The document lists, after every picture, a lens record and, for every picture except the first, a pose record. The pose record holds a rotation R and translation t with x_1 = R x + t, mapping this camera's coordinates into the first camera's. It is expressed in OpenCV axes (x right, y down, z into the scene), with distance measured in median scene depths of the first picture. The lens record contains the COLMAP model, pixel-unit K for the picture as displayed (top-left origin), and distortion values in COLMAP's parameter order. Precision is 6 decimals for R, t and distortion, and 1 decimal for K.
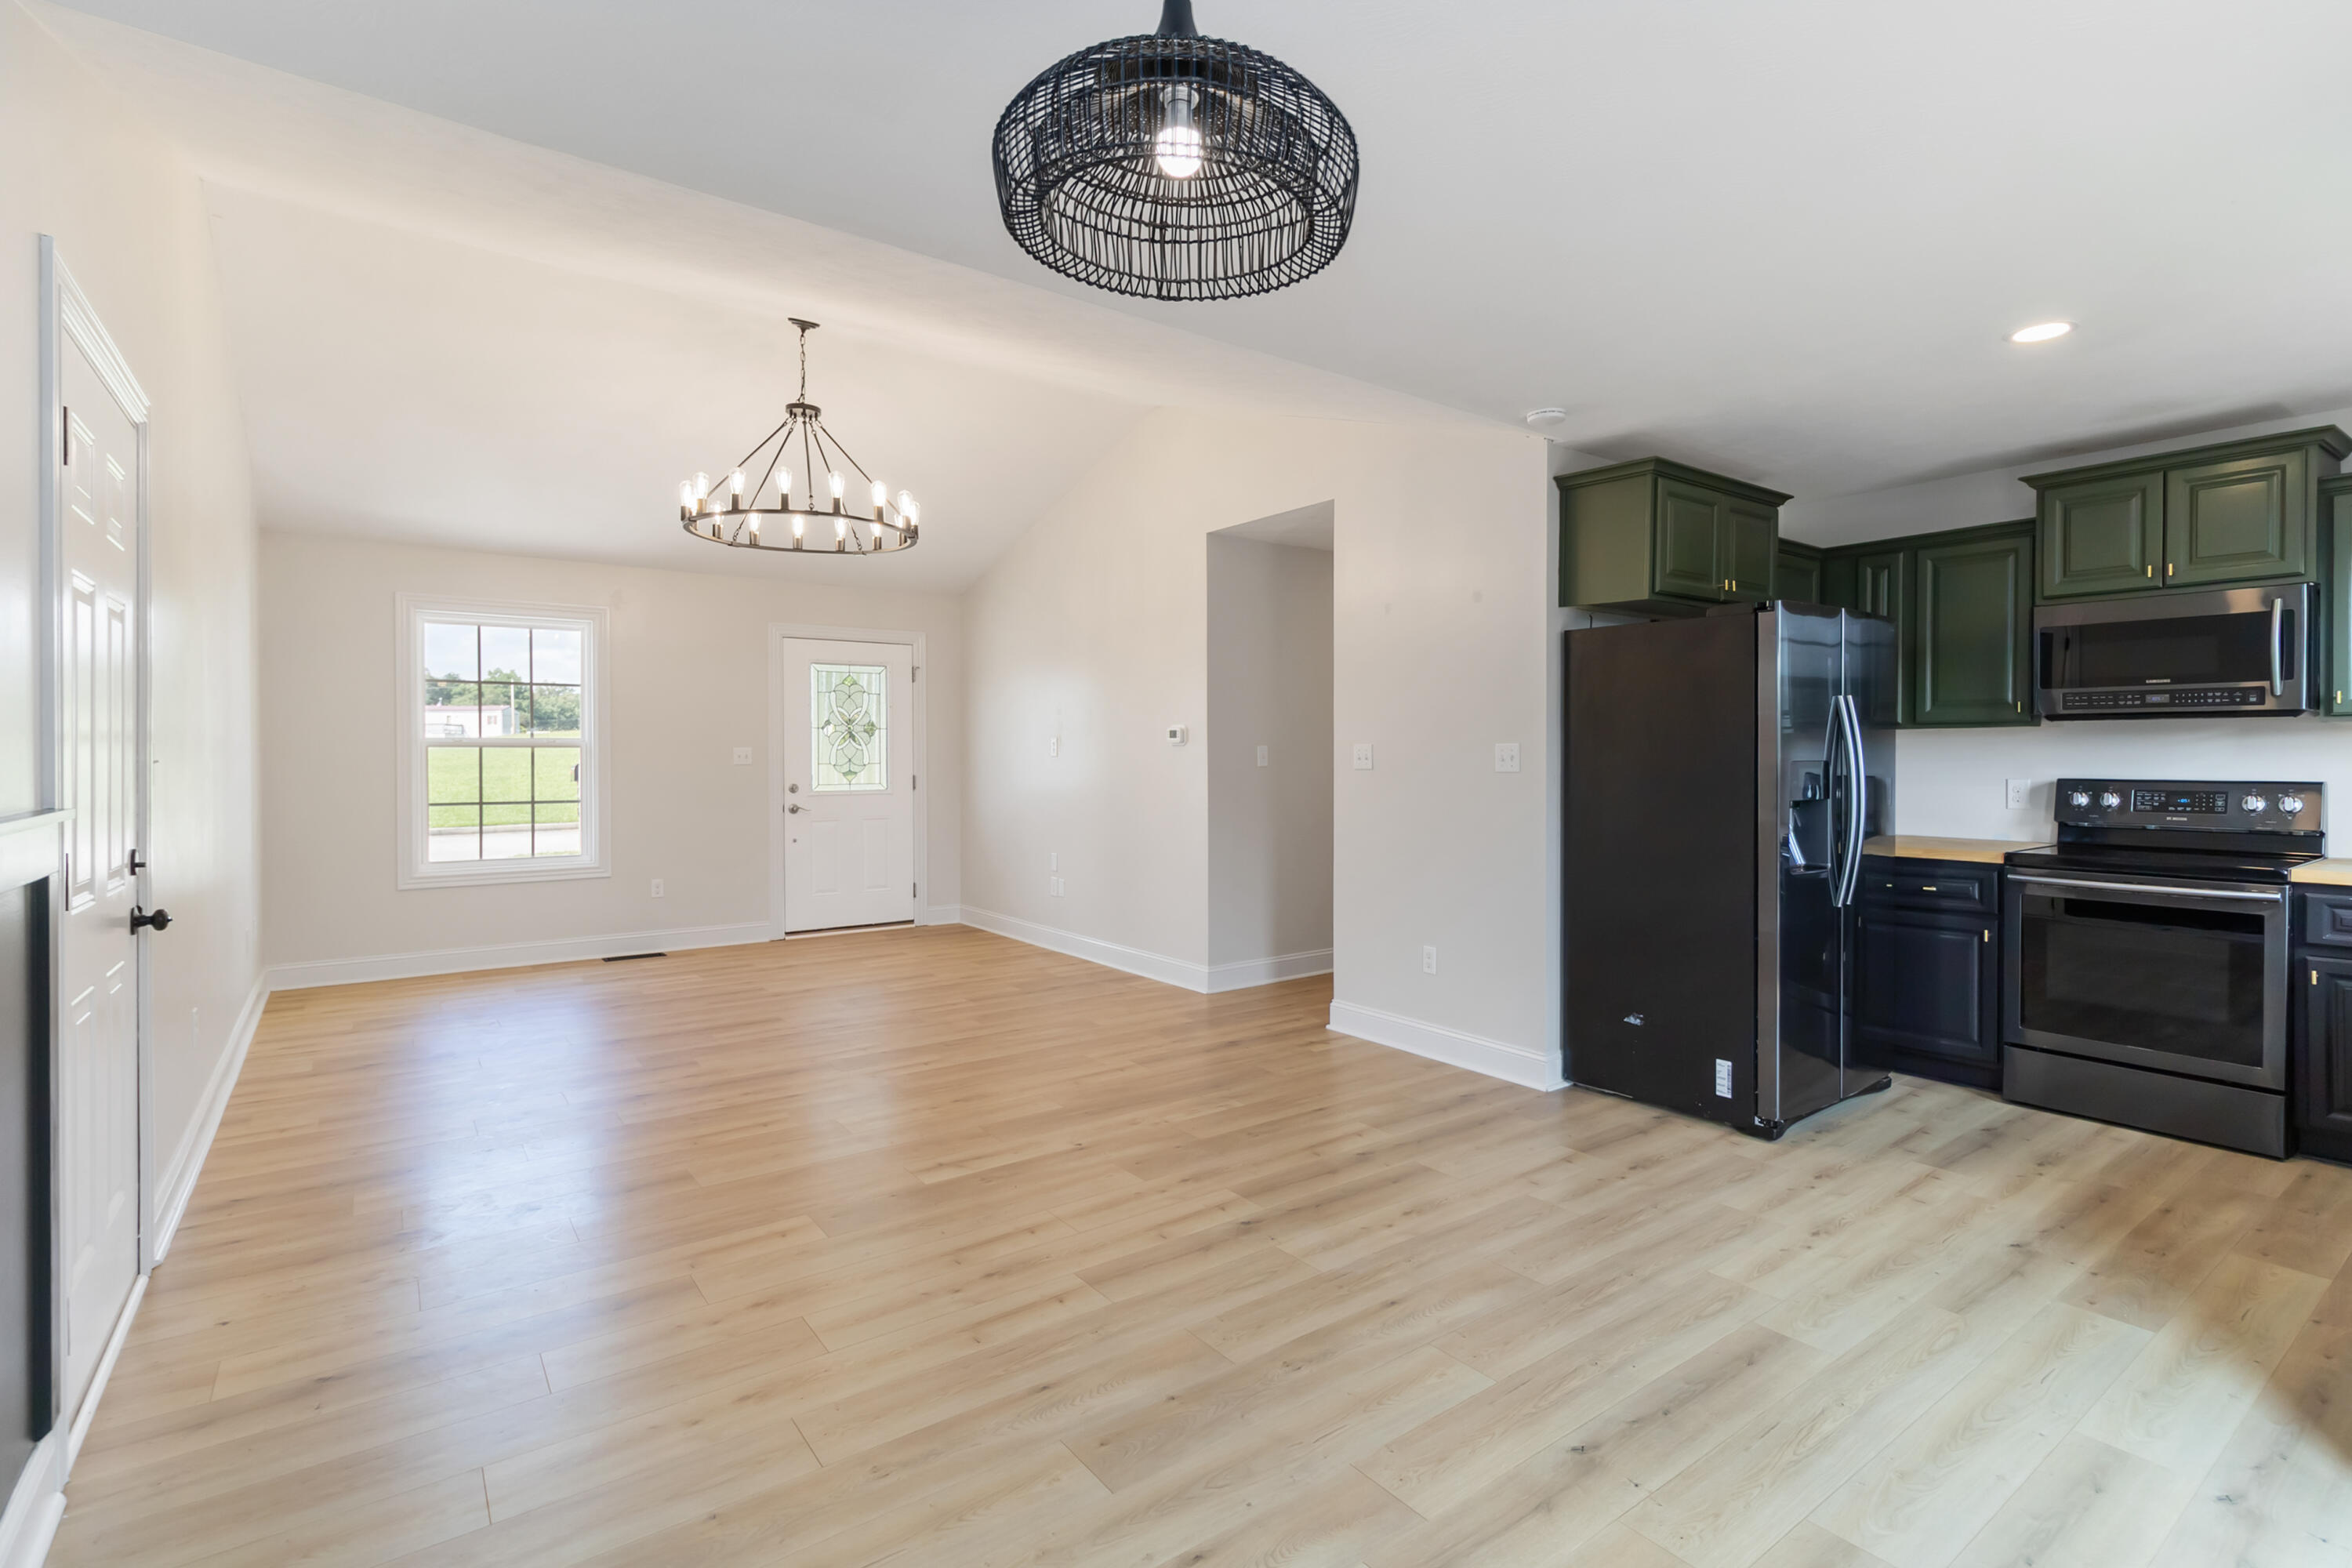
lens RADIAL K [[1116.1, 0, 1246.0], [0, 1116.1, 766.4], [0, 0, 1]] dist [-0.002163, -0.000210]
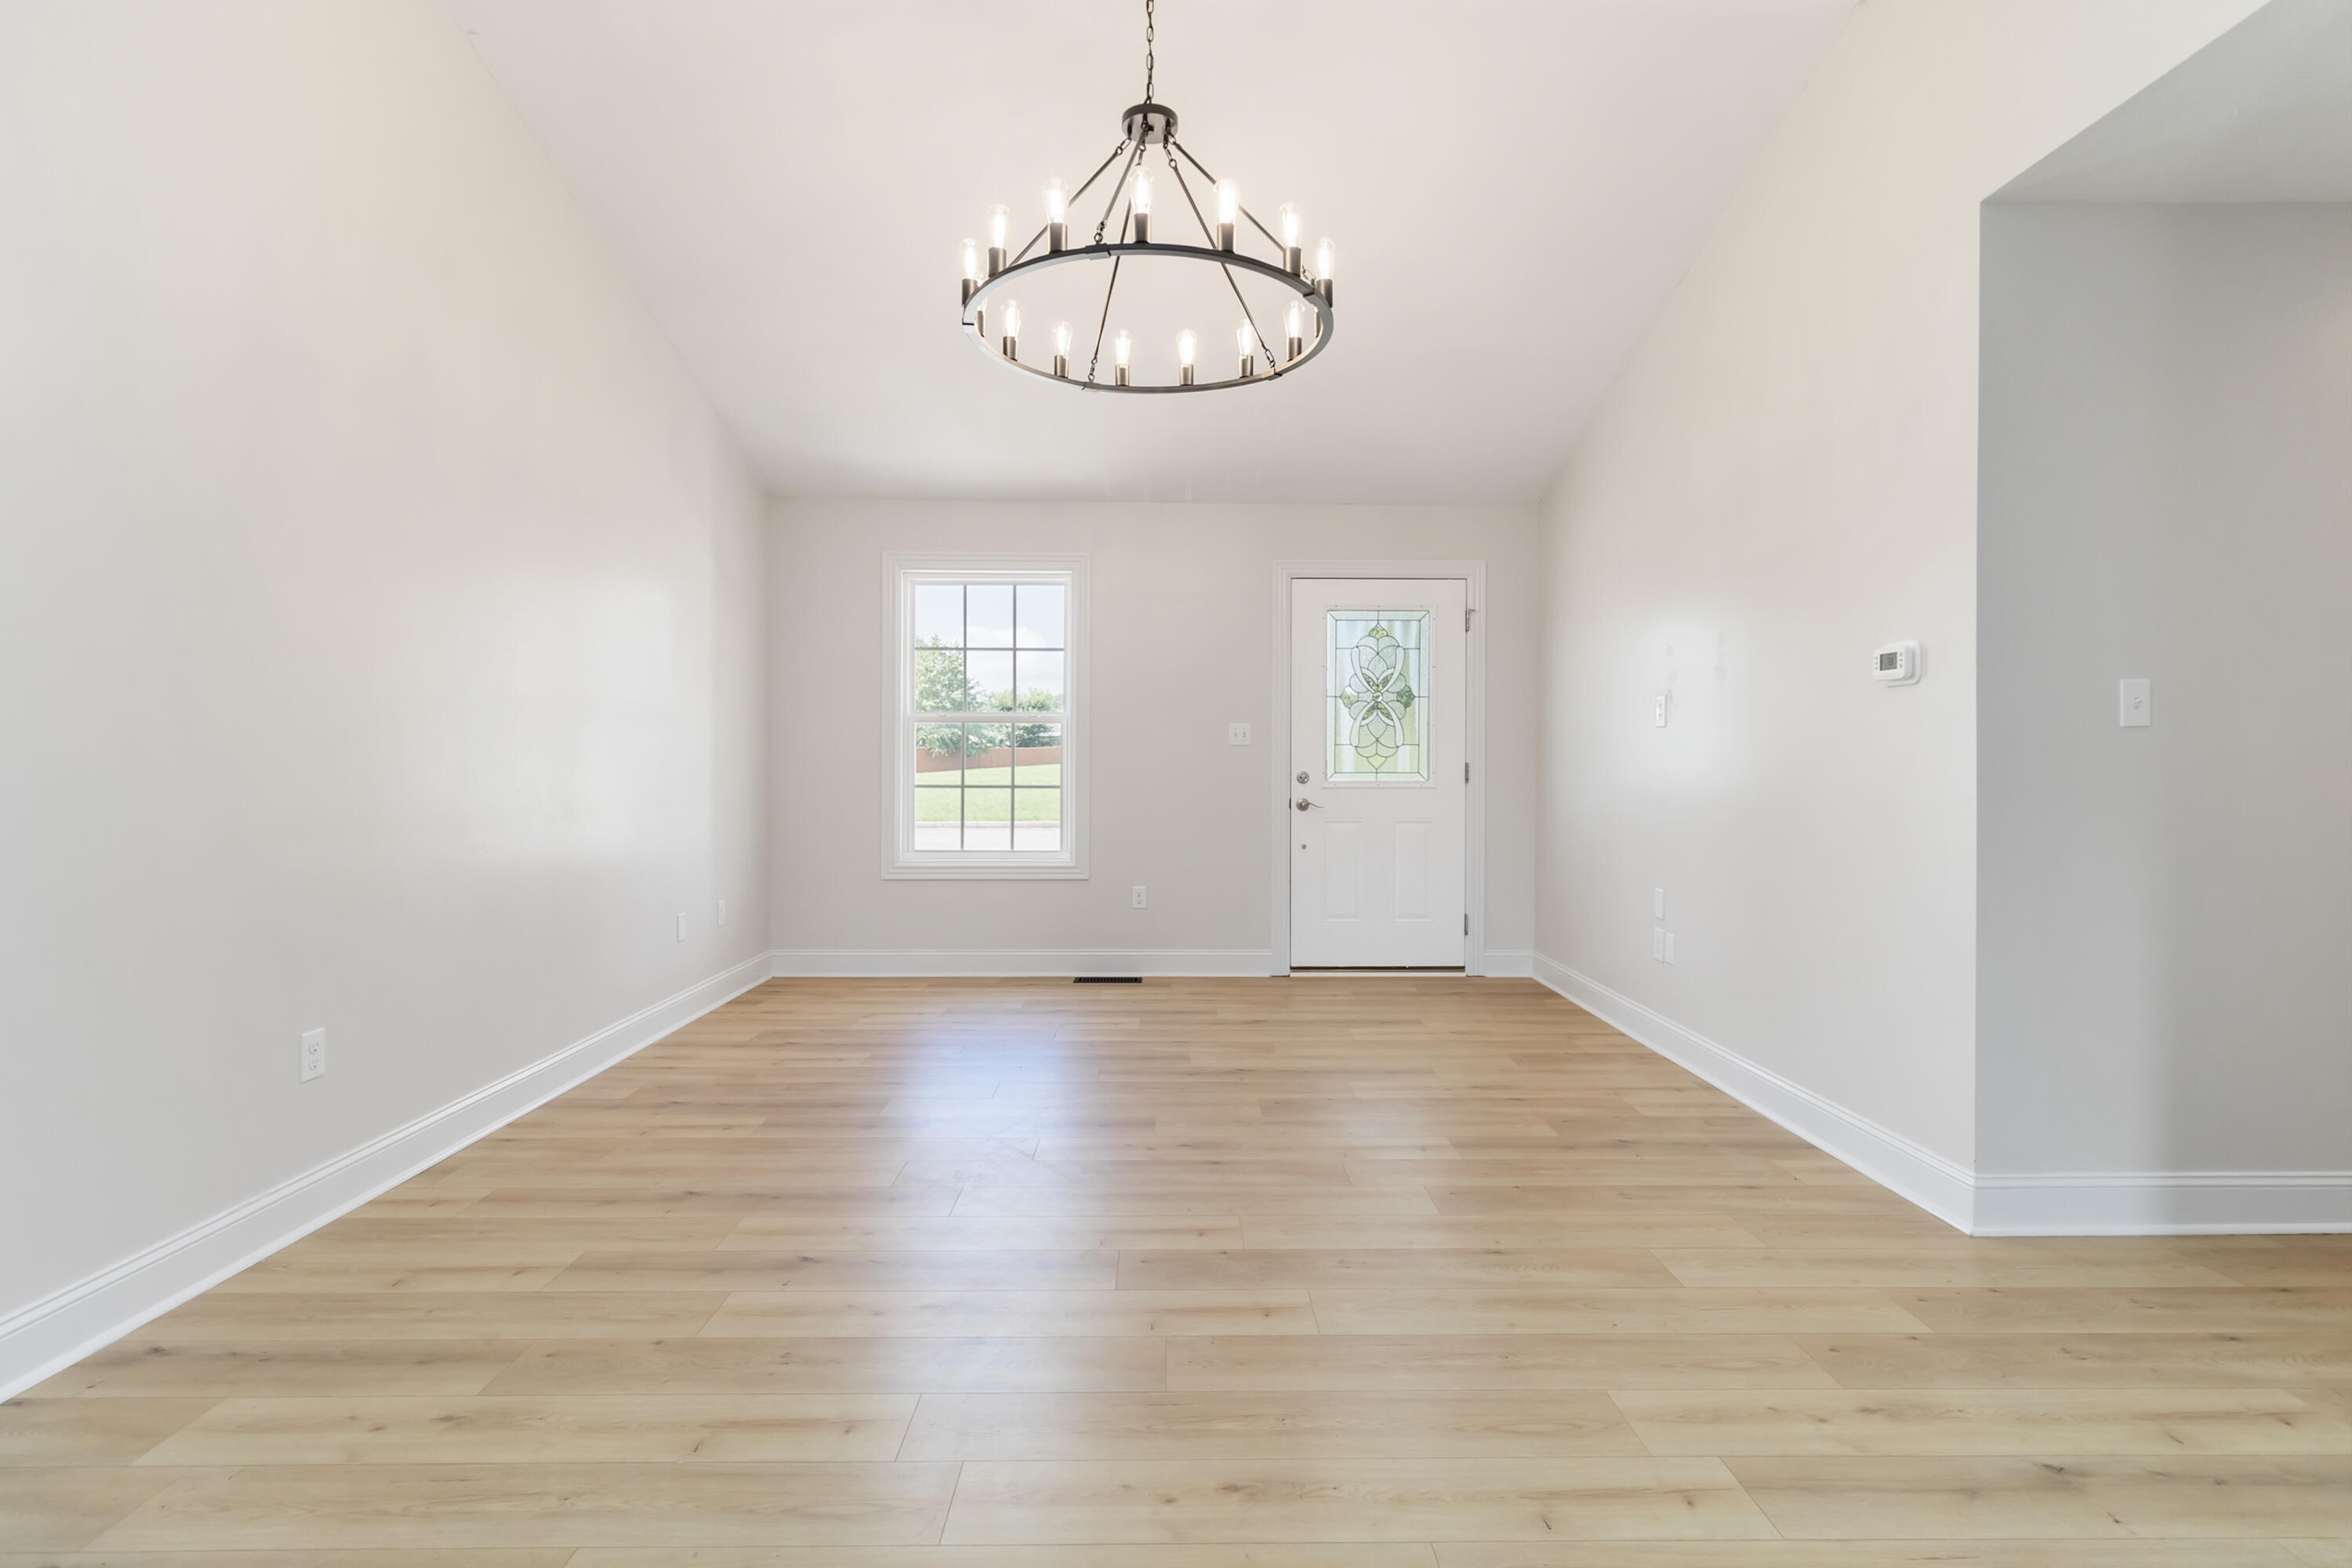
lens RADIAL K [[1117.6, 0, 1175.8], [0, 1117.6, 769.5], [0, 0, 1]] dist [-0.001229, -0.000778]
pose [[0.793041, 0.007705, -0.609119, -0.016420], [-0.012250, 0.999920, -0.003301, 0.022933], [0.609045, 0.010079, 0.793072, 0.444259]]
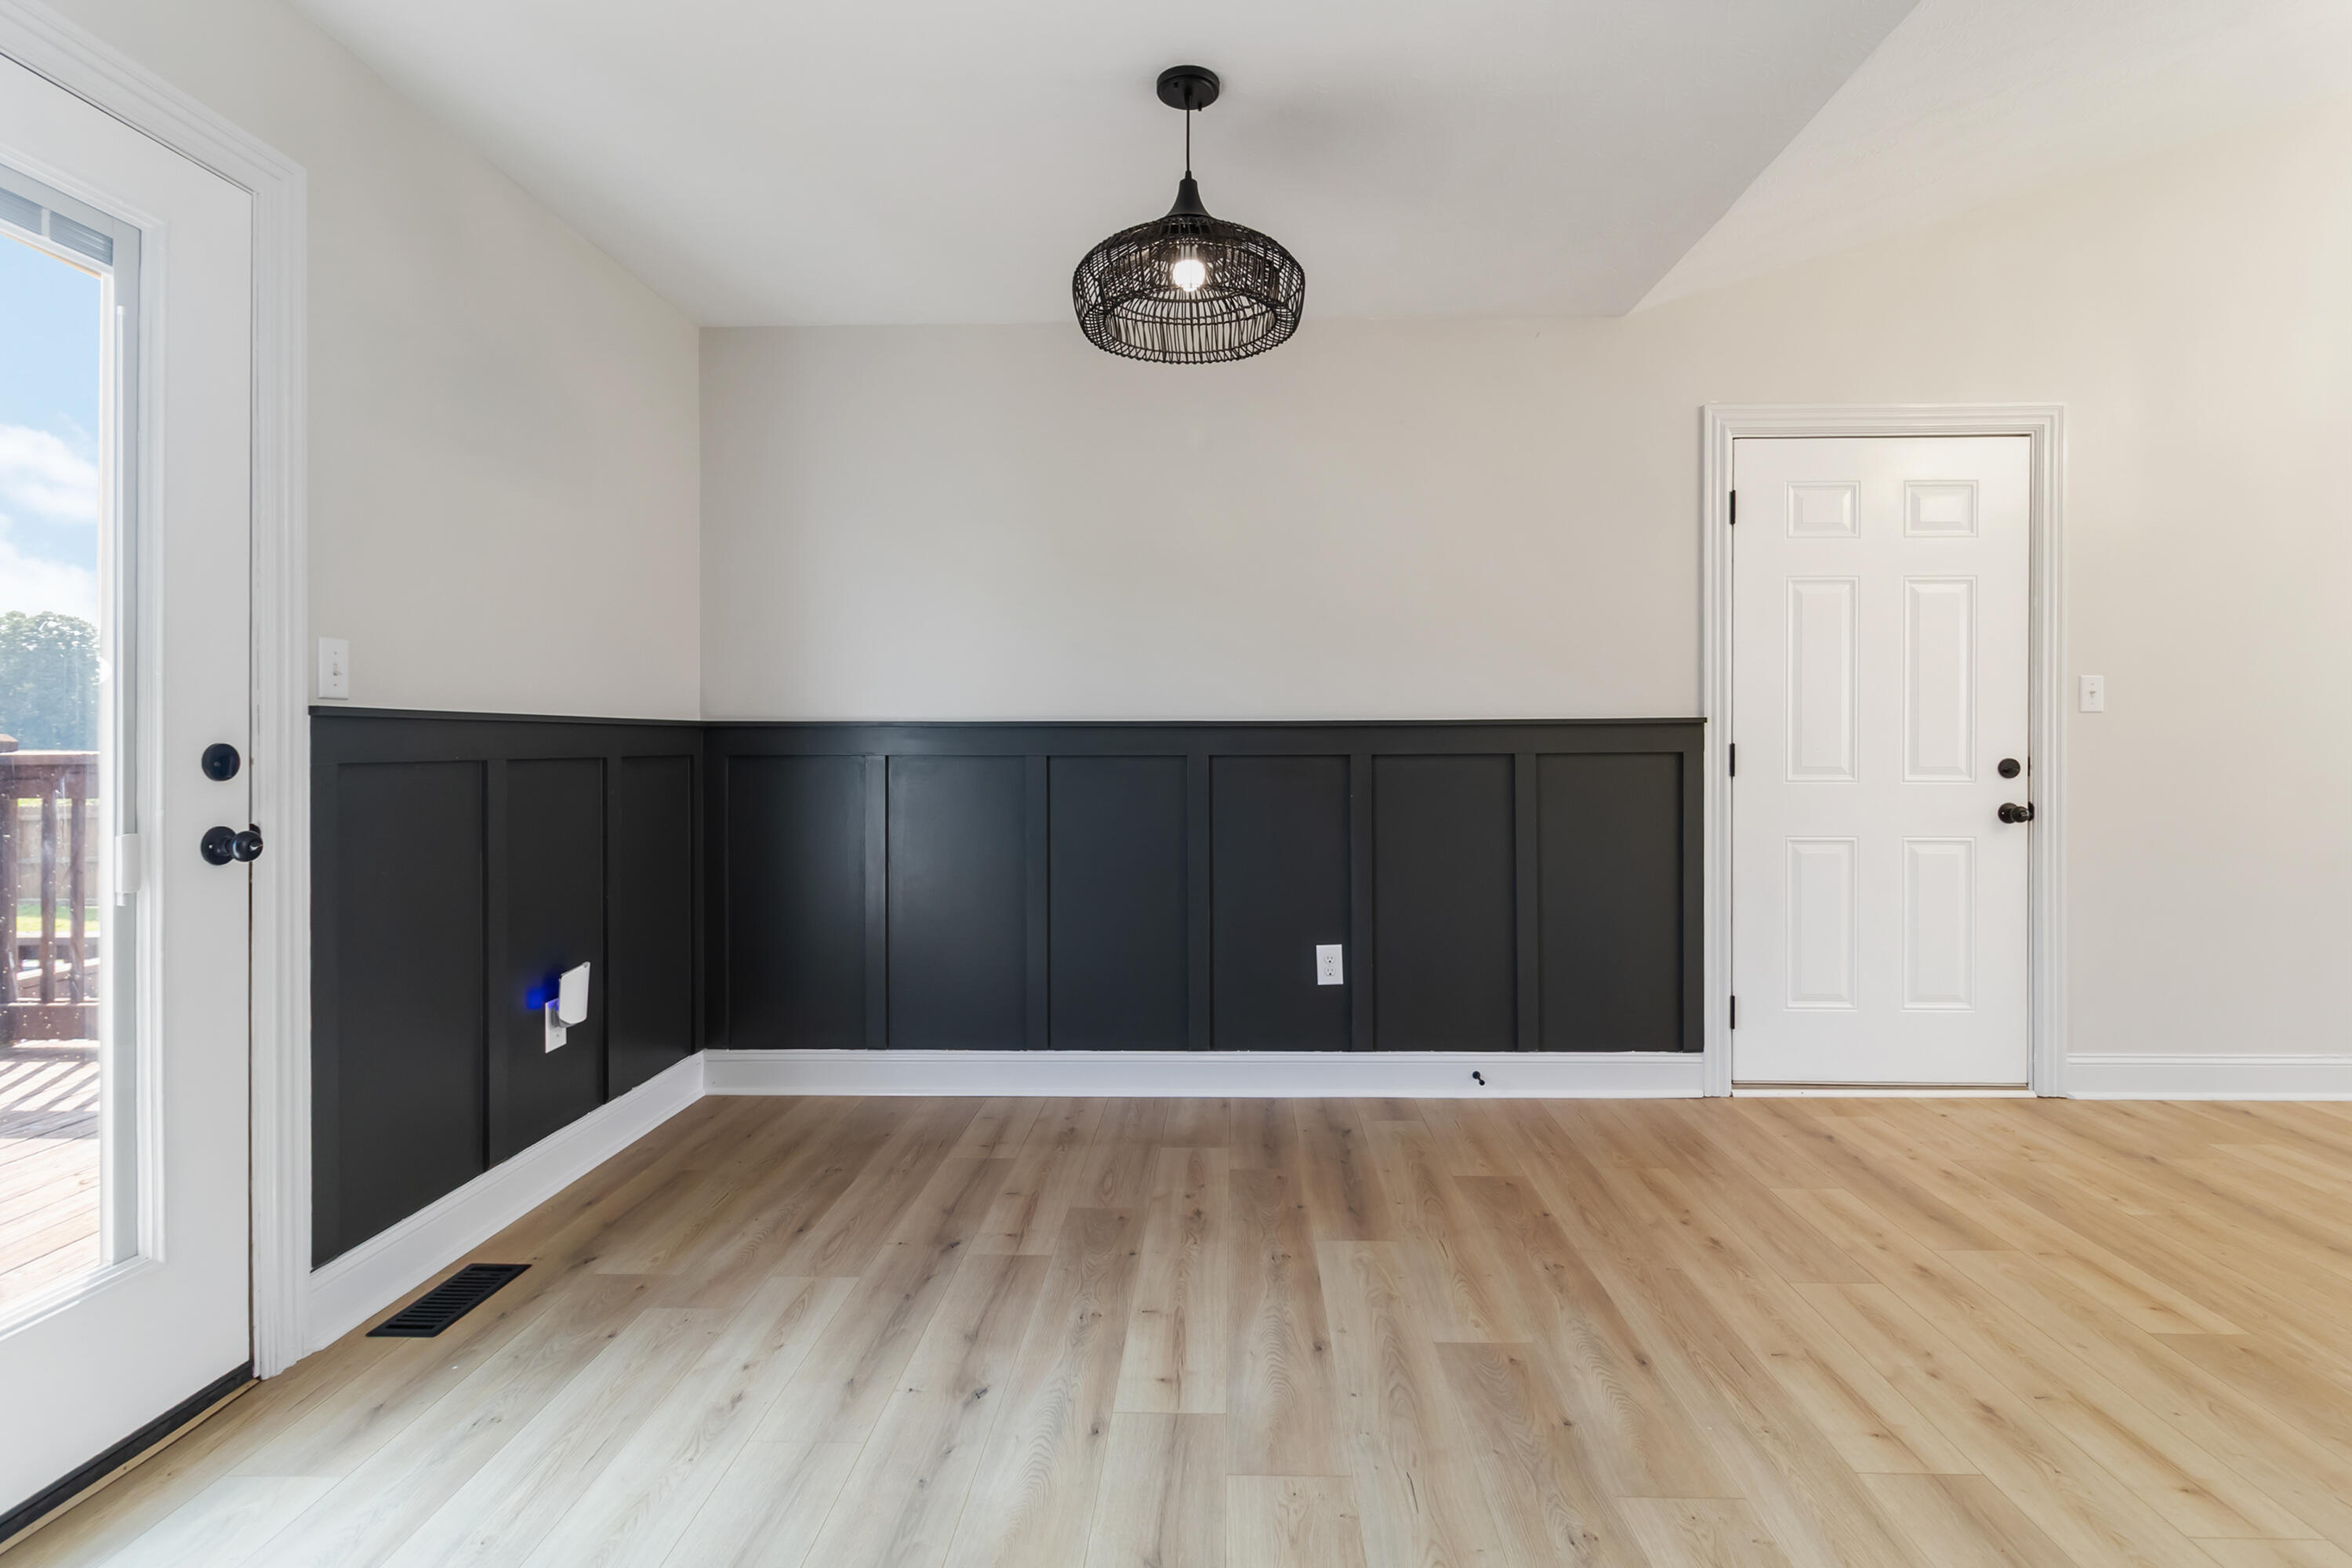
lens RADIAL K [[1093.9, 0, 1208.3], [0, 1093.9, 747.2], [0, 0, 1]] dist [-0.000054, 0.000188]
pose [[-0.634209, 0.005616, -0.773141, 0.264803], [-0.004475, 0.999930, 0.010934, 0.021835], [0.773148, 0.010394, -0.634140, 0.476023]]
